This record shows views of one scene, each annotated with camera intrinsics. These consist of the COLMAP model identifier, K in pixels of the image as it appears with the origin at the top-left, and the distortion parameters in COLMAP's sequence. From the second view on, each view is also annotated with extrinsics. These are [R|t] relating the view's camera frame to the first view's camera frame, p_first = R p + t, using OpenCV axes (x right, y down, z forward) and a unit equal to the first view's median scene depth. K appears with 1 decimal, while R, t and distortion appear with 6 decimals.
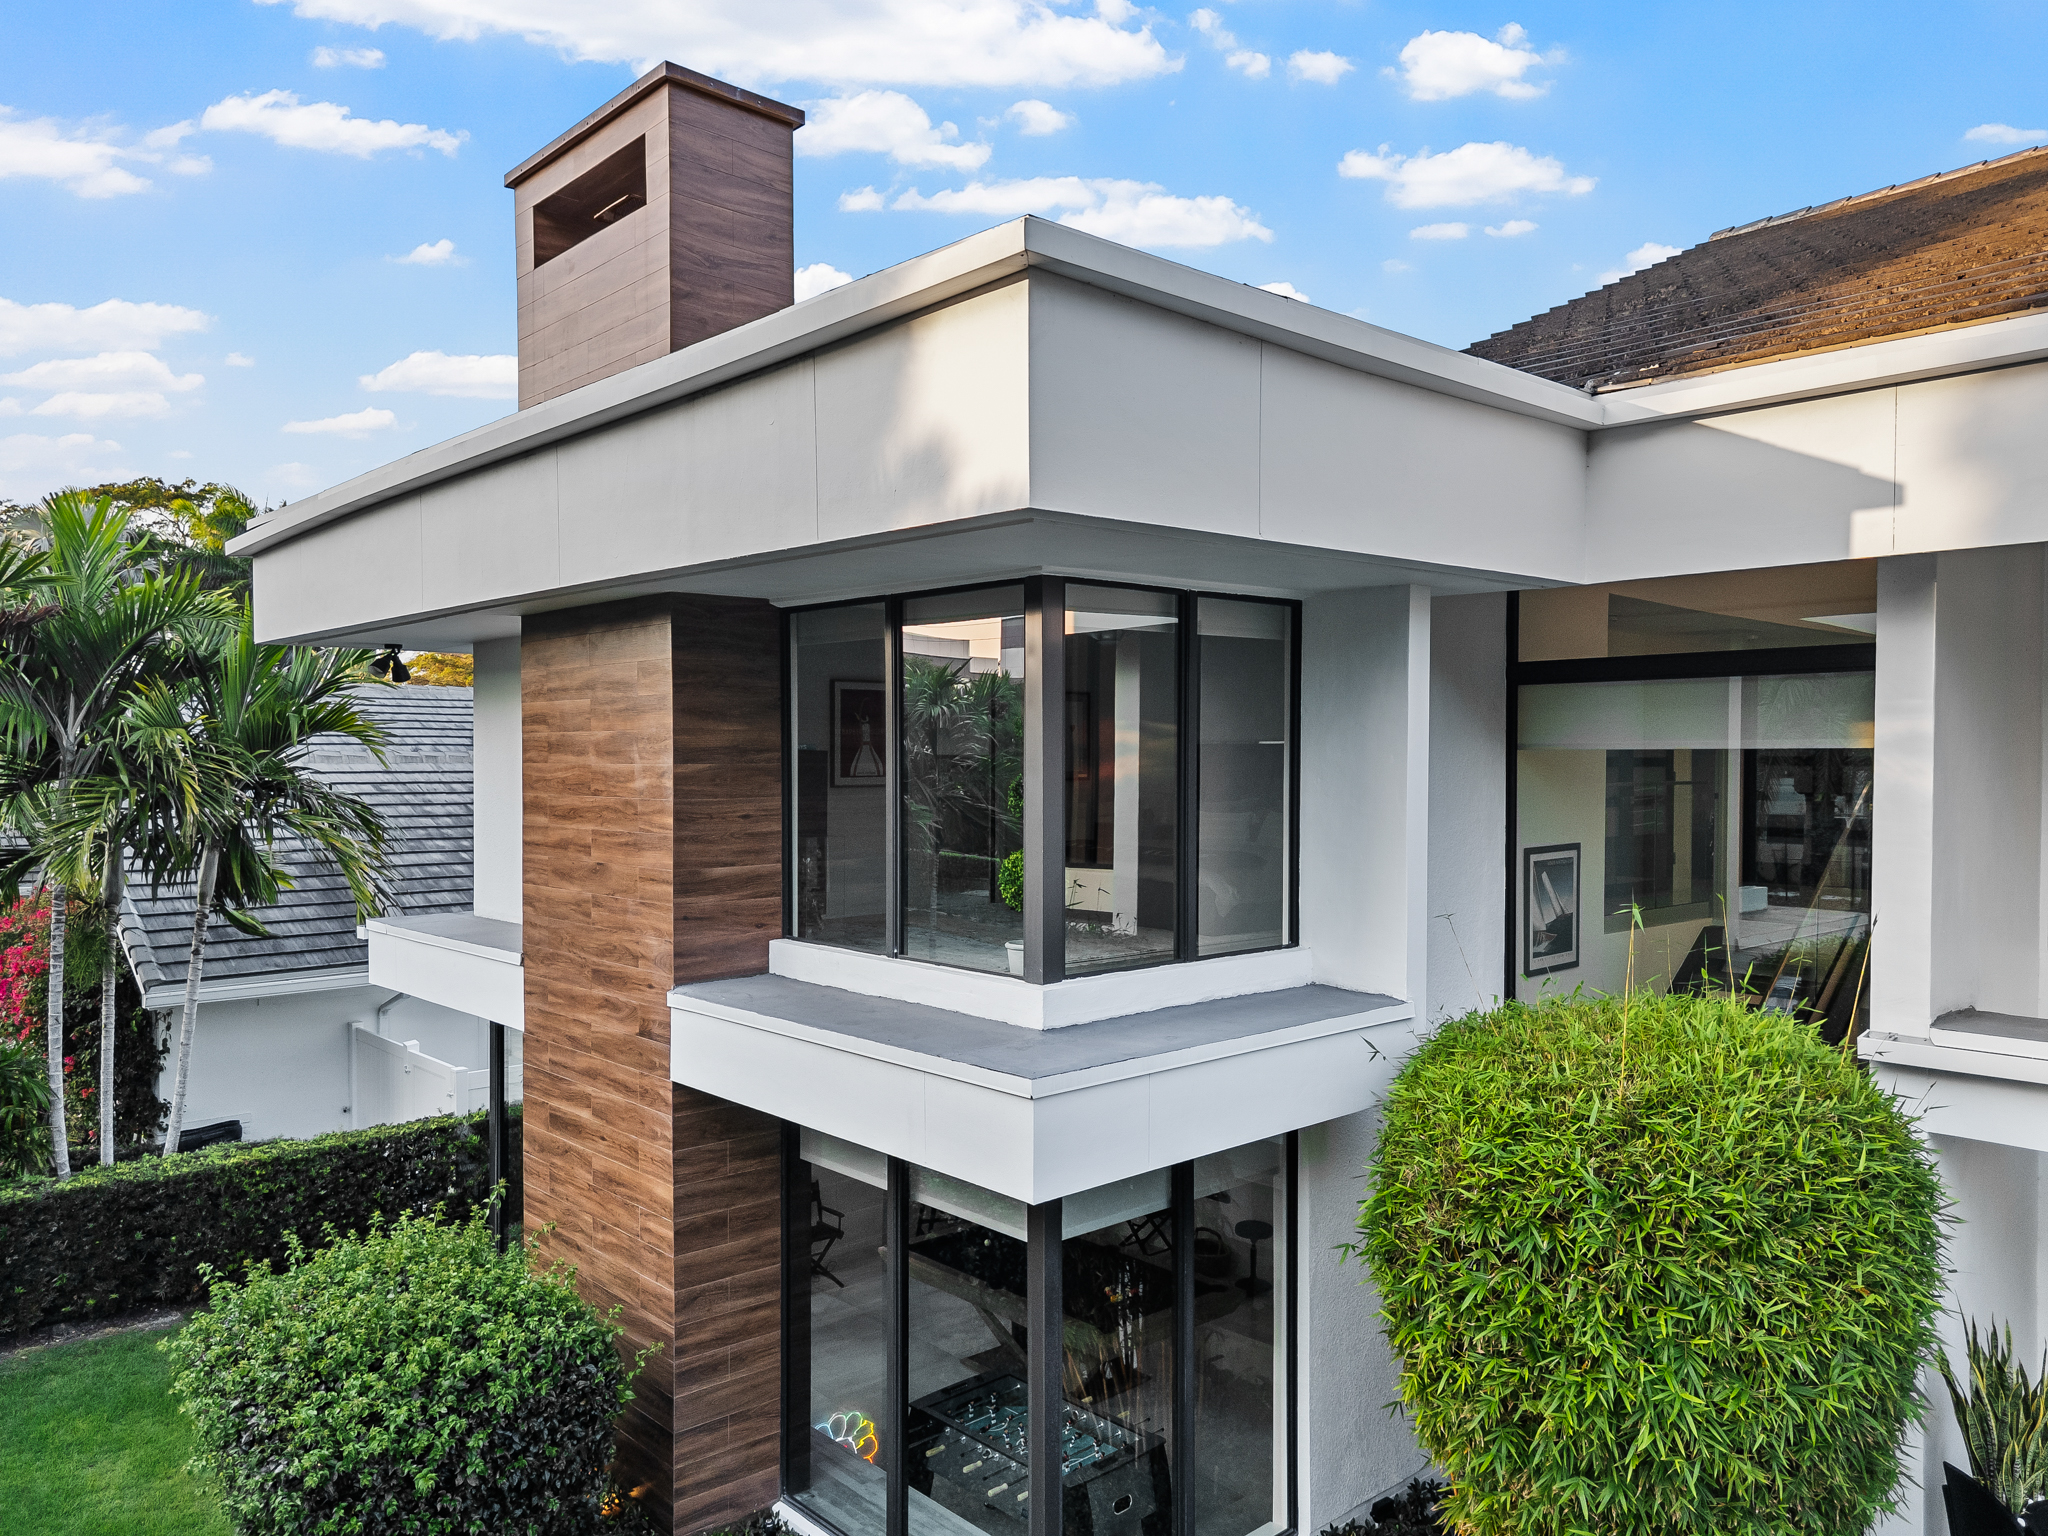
lens RADIAL K [[1472.5, 0, 1024.0], [0, 1472.5, 768.0], [0, 0, 1]] dist [0.042480, -0.064497]
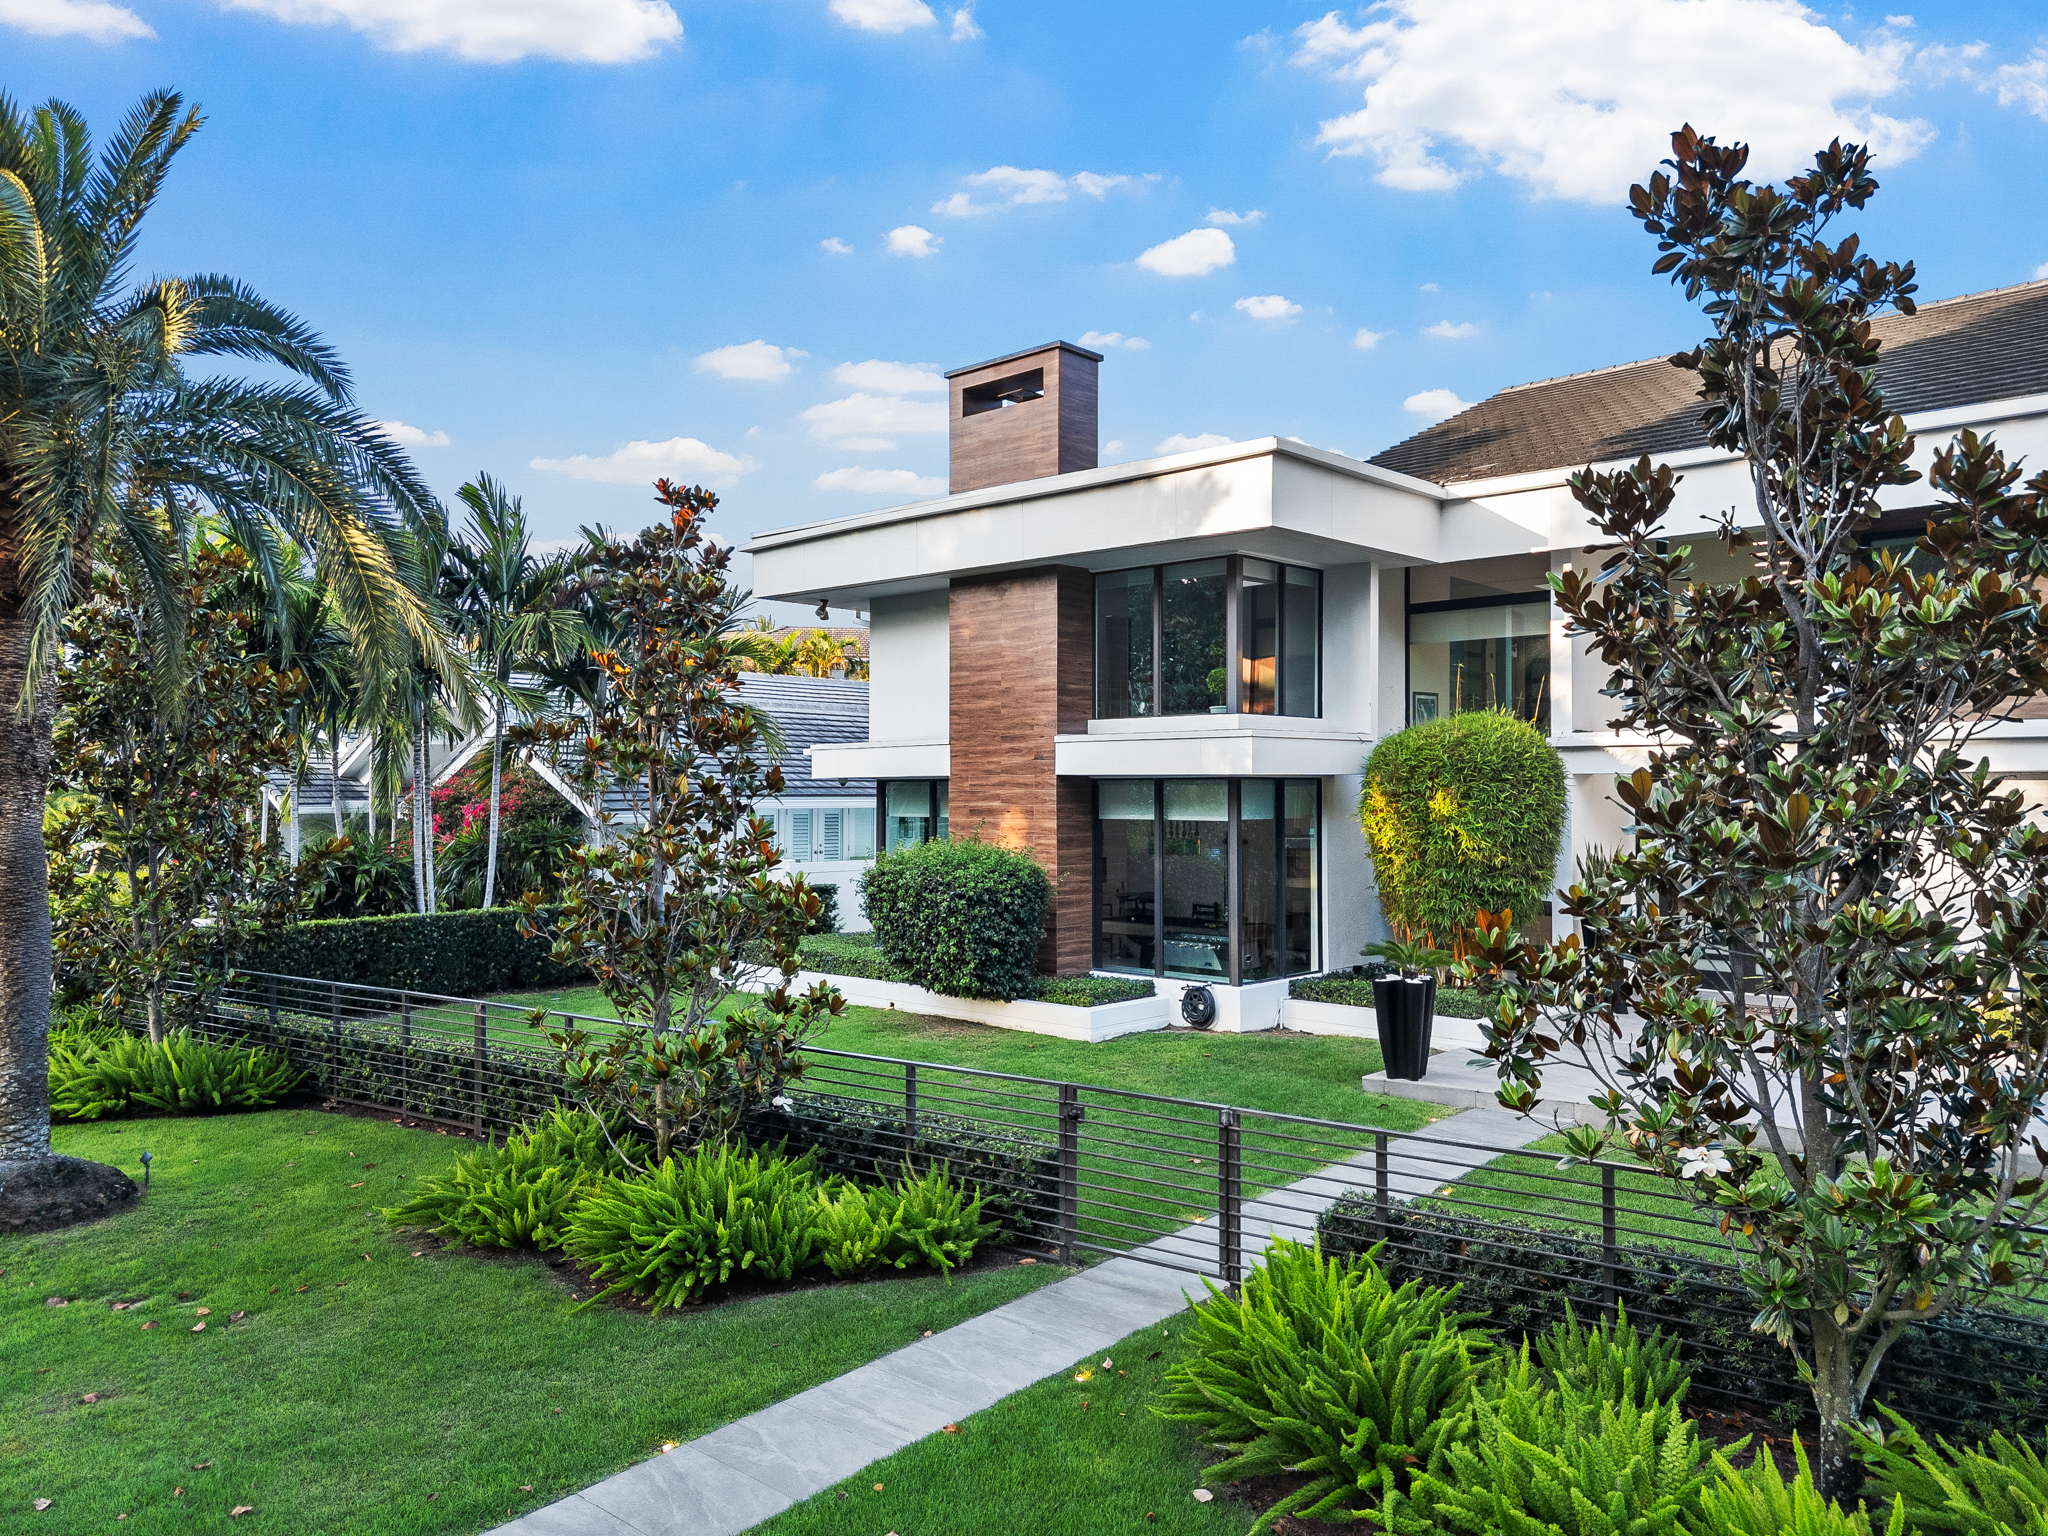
lens RADIAL K [[1450.5, 0, 1024.0], [0, 1450.5, 768.0], [0, 0, 1]] dist [0.071778, -0.062796]
pose [[0.994545, -0.001246, 0.104300, -0.521881], [0.003750, 0.999709, -0.023815, 0.252519], [-0.104240, 0.024076, 0.994261, -1.242977]]
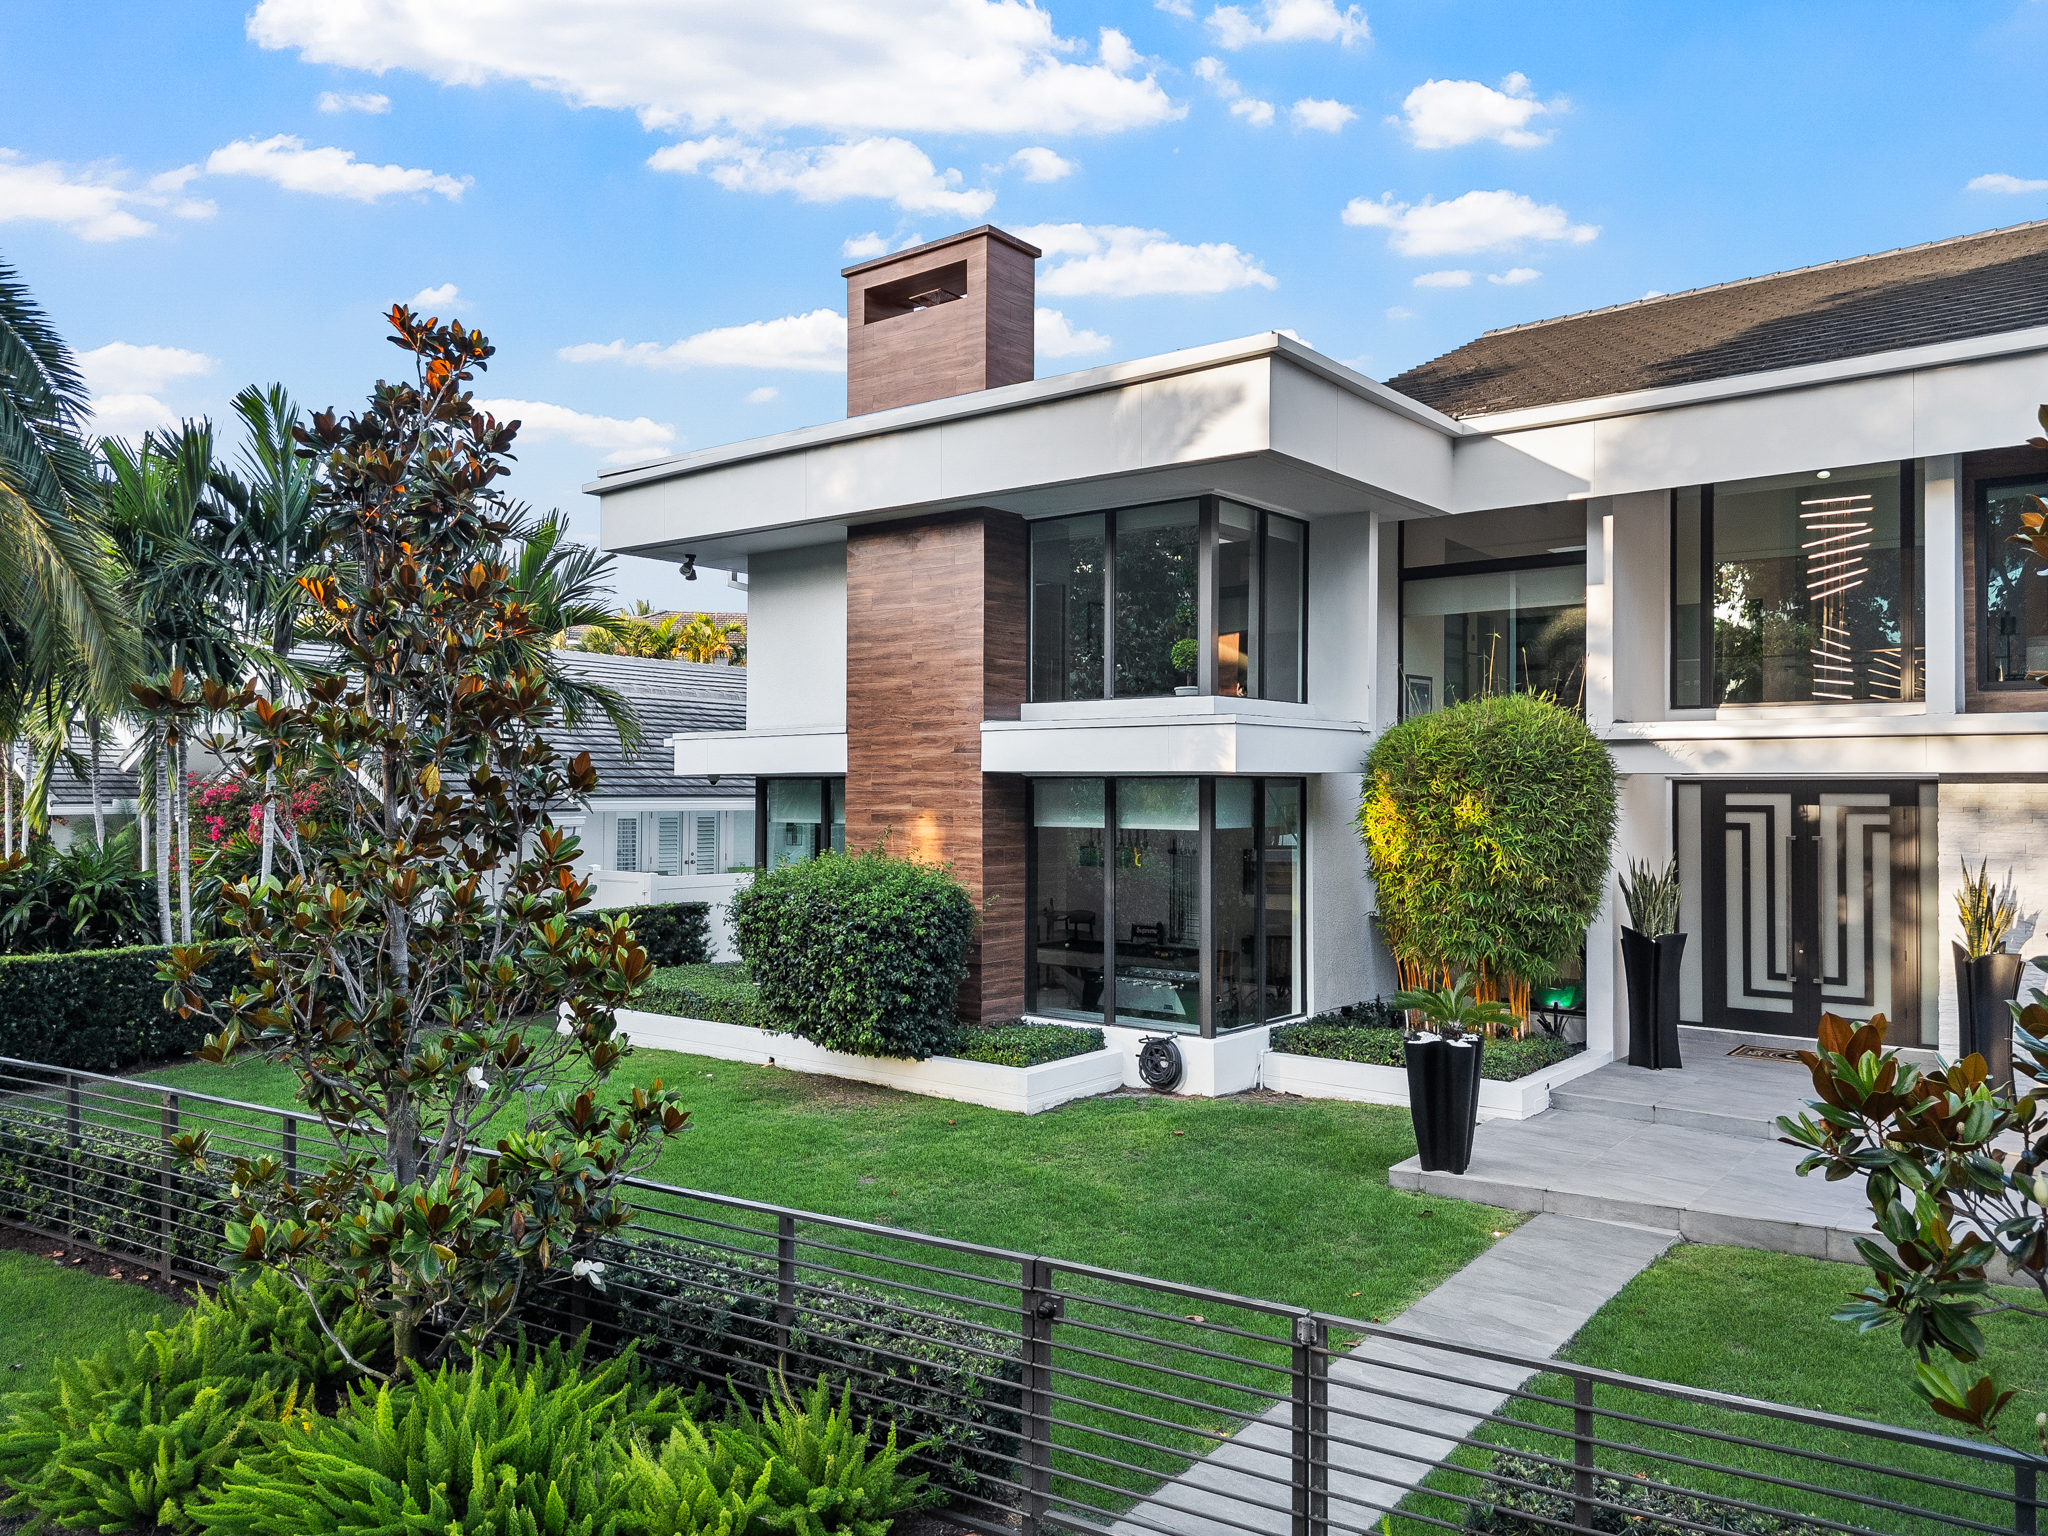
lens RADIAL K [[1450.5, 0, 1024.0], [0, 1450.5, 768.0], [0, 0, 1]] dist [0.071778, -0.062796]
pose [[0.984383, 0.004015, 0.175997, -0.501644], [0.000169, 0.999718, -0.023753, 0.248136], [-0.176042, 0.023412, 0.984104, -0.786250]]
